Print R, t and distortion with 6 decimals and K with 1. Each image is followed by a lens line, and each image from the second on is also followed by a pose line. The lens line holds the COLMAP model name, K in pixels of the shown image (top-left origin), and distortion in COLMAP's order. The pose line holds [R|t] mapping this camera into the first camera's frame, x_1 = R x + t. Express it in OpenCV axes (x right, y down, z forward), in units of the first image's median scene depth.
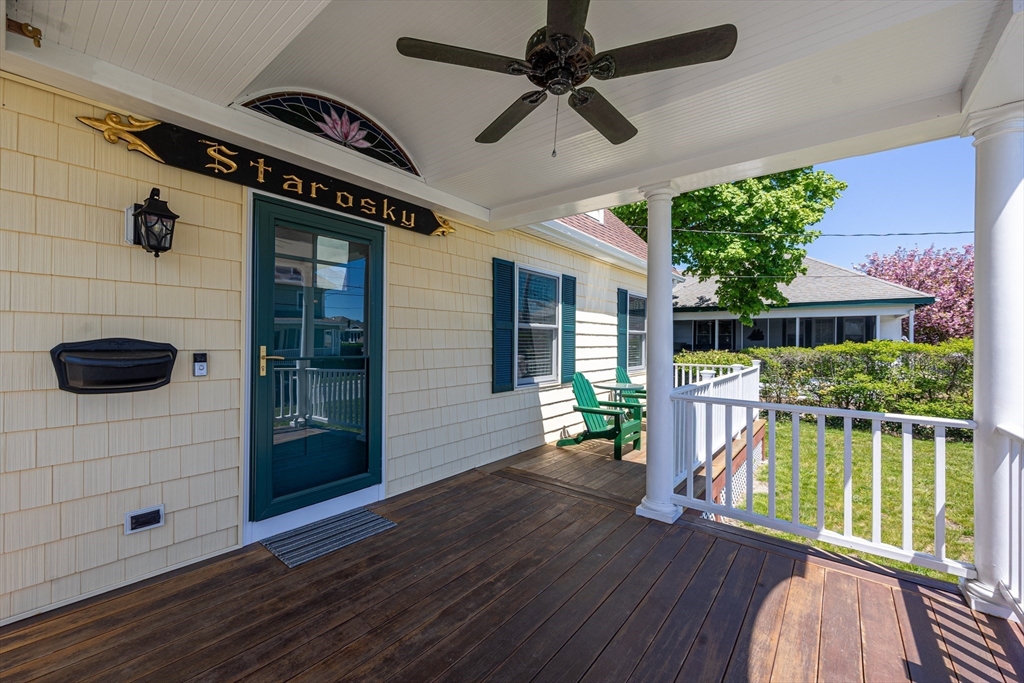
lens RADIAL K [[411.4, 0, 512.0], [0, 411.4, 341.5], [0, 0, 1]] dist [0.001725, 0.000143]
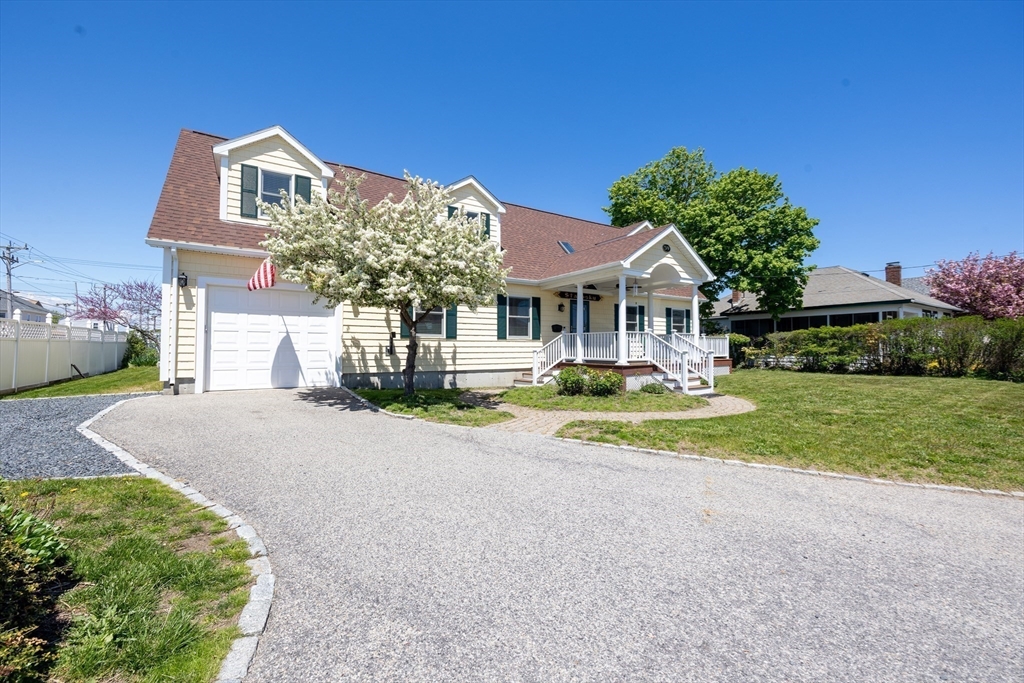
lens RADIAL K [[411.4, 0, 512.0], [0, 411.4, 341.5], [0, 0, 1]] dist [0.001725, 0.000143]
pose [[0.948299, -0.002065, -0.317371, 0.333250], [0.000377, 0.999985, -0.005379, 0.202159], [0.317378, 0.004981, 0.948286, -3.712406]]
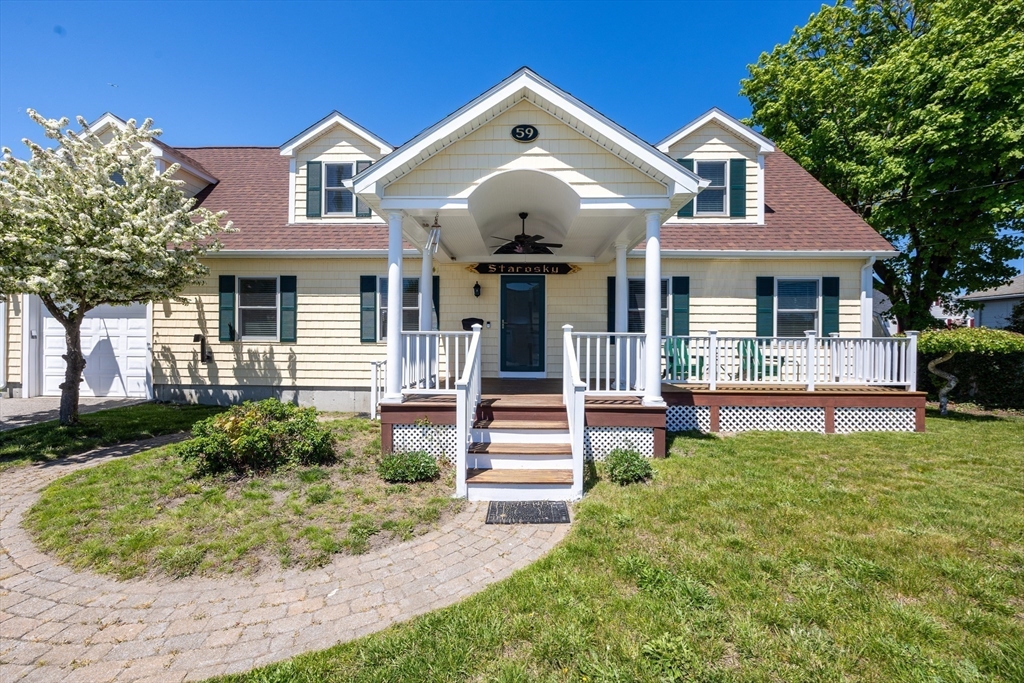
lens RADIAL K [[411.4, 0, 512.0], [0, 411.4, 341.5], [0, 0, 1]] dist [0.001725, 0.000143]
pose [[0.602370, 0.005632, -0.798197, 1.711041], [-0.000041, 0.999975, 0.007025, 0.131360], [0.798217, -0.004199, 0.602355, -0.779046]]
